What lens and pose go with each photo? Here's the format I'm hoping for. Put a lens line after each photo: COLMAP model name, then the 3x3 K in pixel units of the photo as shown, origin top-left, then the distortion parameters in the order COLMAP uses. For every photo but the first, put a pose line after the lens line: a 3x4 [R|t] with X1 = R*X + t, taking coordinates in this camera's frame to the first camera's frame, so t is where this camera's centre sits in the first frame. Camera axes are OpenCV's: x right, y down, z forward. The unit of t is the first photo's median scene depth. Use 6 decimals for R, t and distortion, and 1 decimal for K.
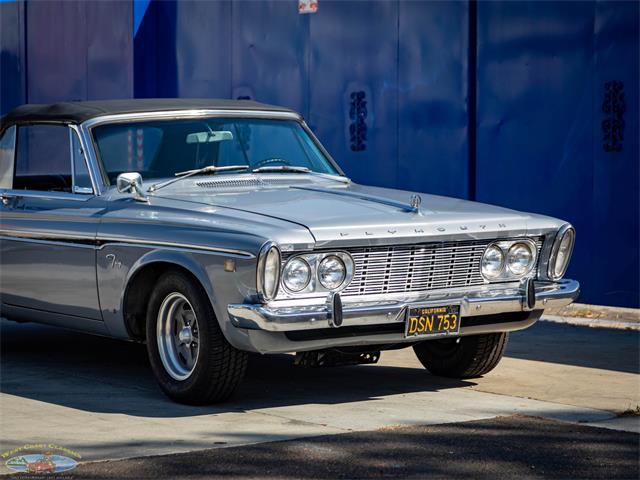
lens RADIAL K [[2123.3, 0, 320.0], [0, 2123.3, 240.0], [0, 0, 1]] dist [-0.059591, -1.039390]
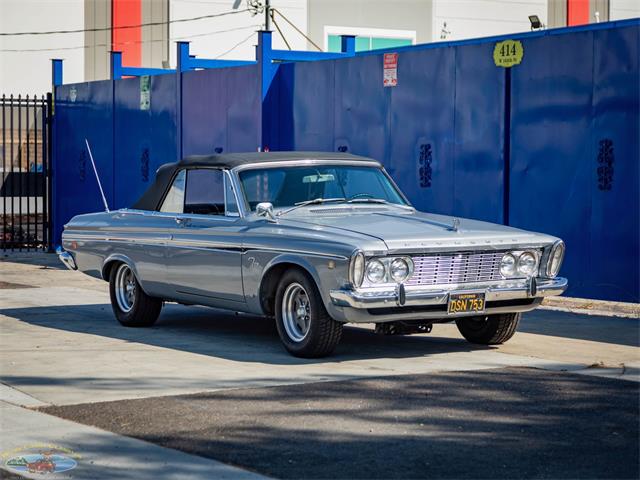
lens RADIAL K [[2123.3, 0, 320.0], [0, 2123.3, 240.0], [0, 0, 1]] dist [-0.059591, -1.039390]
pose [[0.998813, 0.008543, -0.047951, 0.019825], [-0.009093, 0.999895, -0.011263, 0.010386], [0.047850, 0.011686, 0.998786, -0.466704]]
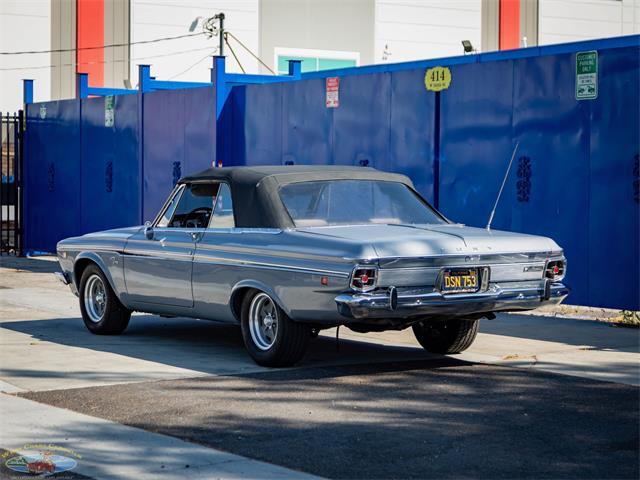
lens RADIAL K [[2168.7, 0, 320.0], [0, 2168.7, 240.0], [0, 0, 1]] dist [0.055455, -3.279475]
pose [[0.999558, 0.011846, -0.027251, 0.036466], [-0.012261, 0.999810, -0.015134, 0.014482], [0.027067, 0.015461, 0.999514, -0.689930]]
